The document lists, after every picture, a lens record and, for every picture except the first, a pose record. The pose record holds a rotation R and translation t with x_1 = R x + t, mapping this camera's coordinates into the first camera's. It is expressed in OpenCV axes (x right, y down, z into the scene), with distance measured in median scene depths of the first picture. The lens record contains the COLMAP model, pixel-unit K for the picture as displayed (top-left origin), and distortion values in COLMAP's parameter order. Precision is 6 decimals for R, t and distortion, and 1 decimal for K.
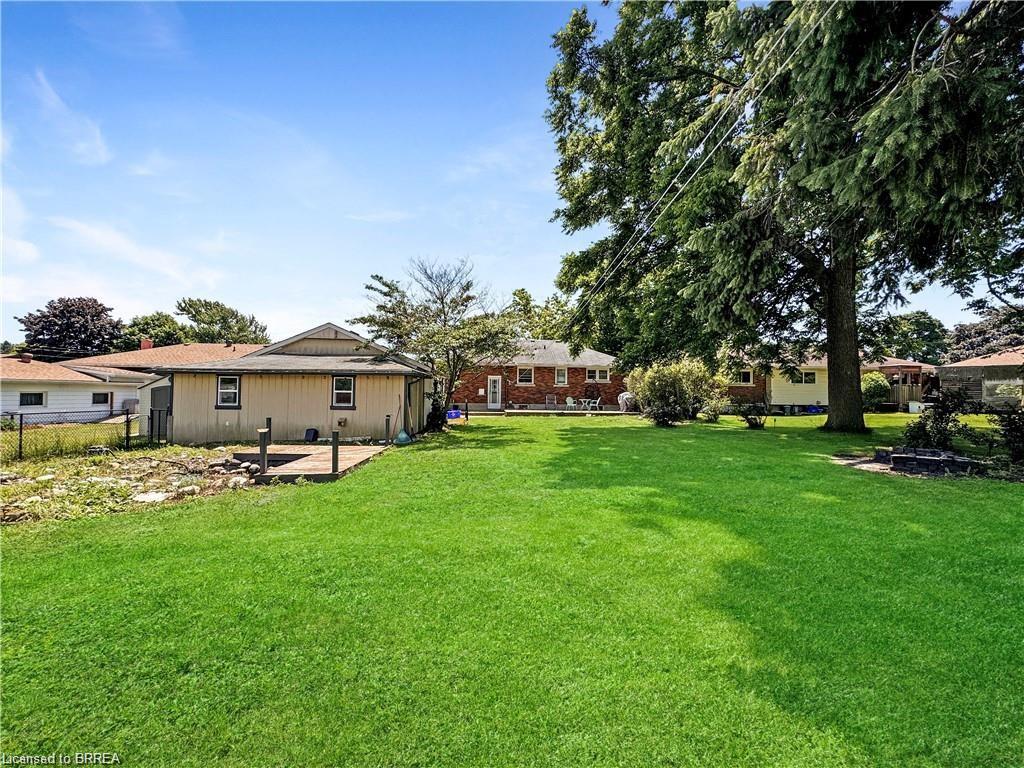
lens RADIAL K [[410.9, 0, 512.6], [0, 410.9, 387.8], [0, 0, 1]] dist [-0.000096, 0.000173]
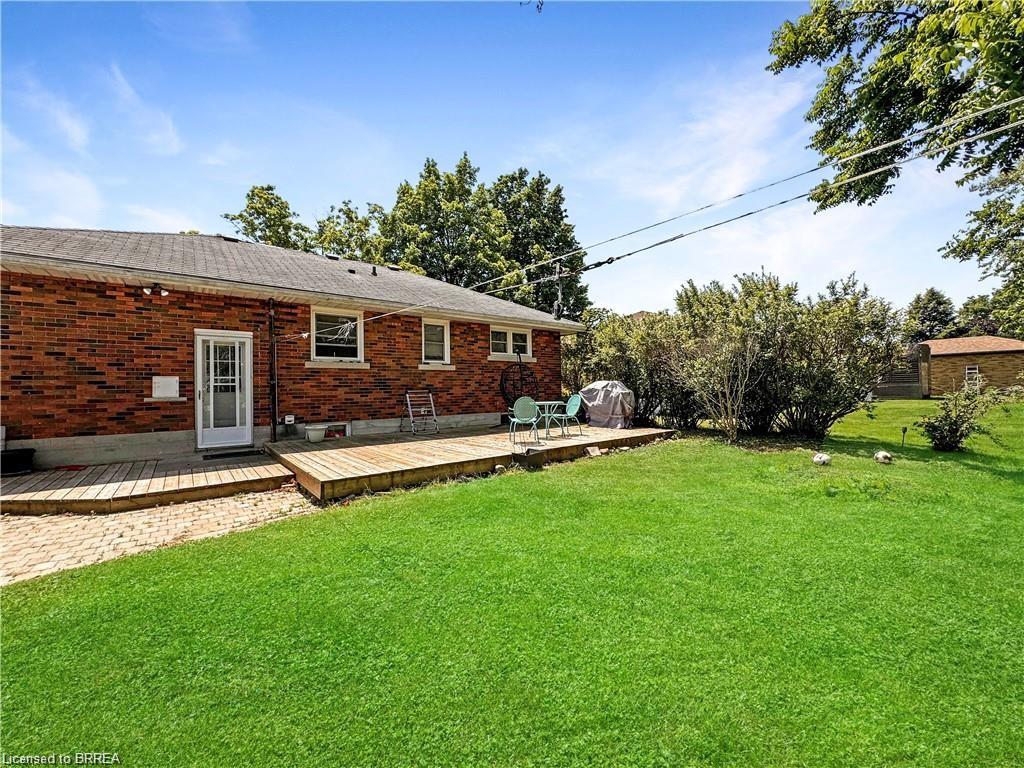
lens RADIAL K [[410.9, 0, 512.6], [0, 410.9, 387.8], [0, 0, 1]] dist [-0.000096, 0.000173]
pose [[0.815784, -0.022957, 0.577901, -0.077183], [0.021285, 0.999727, 0.009668, 0.019742], [-0.577965, 0.004413, 0.816050, 1.086841]]
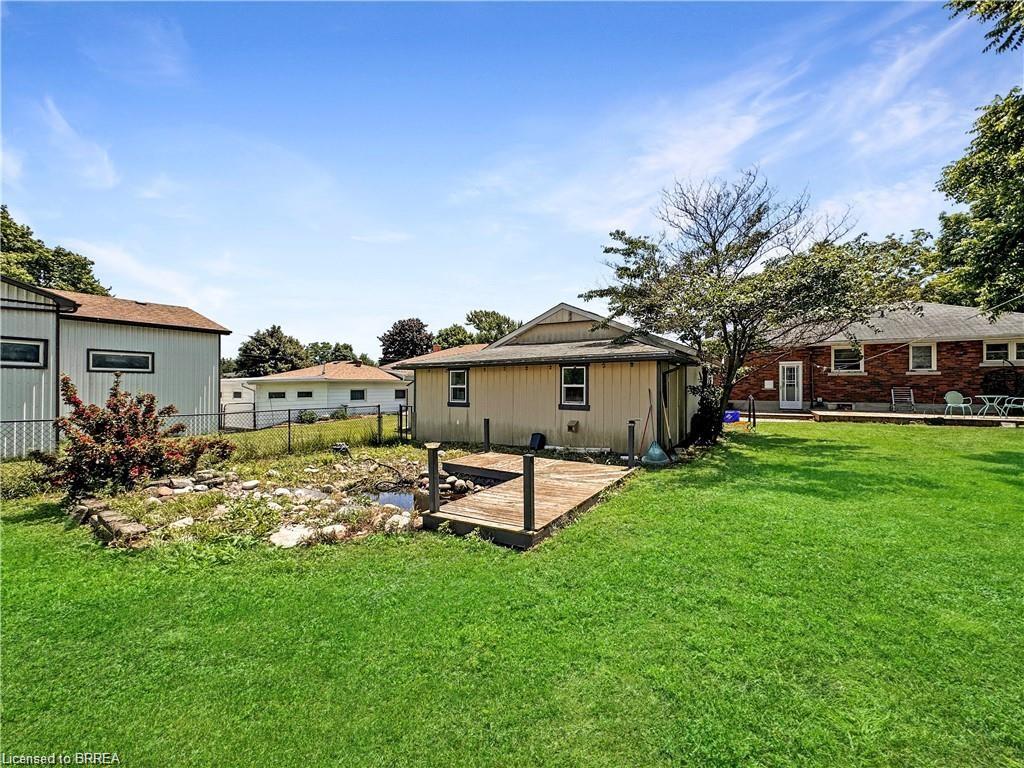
lens RADIAL K [[407.3, 0, 512.6], [0, 407.3, 379.8], [0, 0, 1]] dist [0.001554, 0.000265]
pose [[0.822718, -0.019899, -0.568101, -0.065706], [0.015626, 0.999801, -0.012391, 0.004809], [0.568235, 0.001317, 0.822865, 0.263944]]
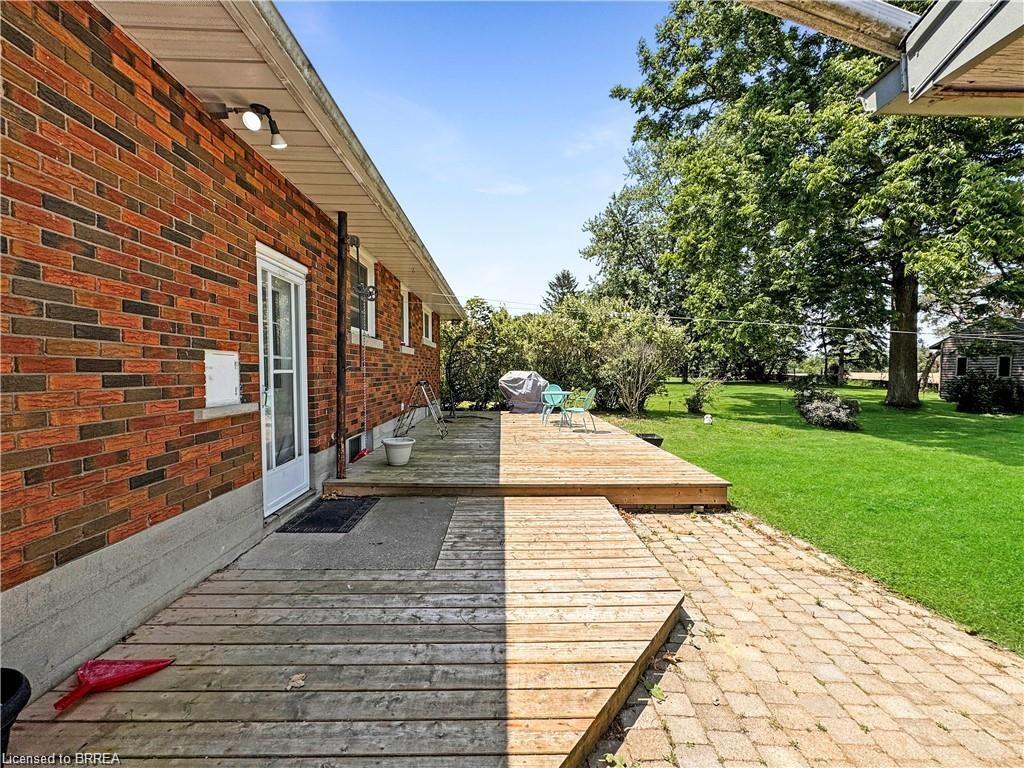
lens RADIAL K [[410.9, 0, 512.6], [0, 410.9, 387.8], [0, 0, 1]] dist [-0.000096, 0.000173]
pose [[0.031650, -0.054173, 0.998030, -0.292939], [-0.007799, 0.998486, 0.054445, 0.008714], [-0.999469, -0.009507, 0.031179, 1.538153]]
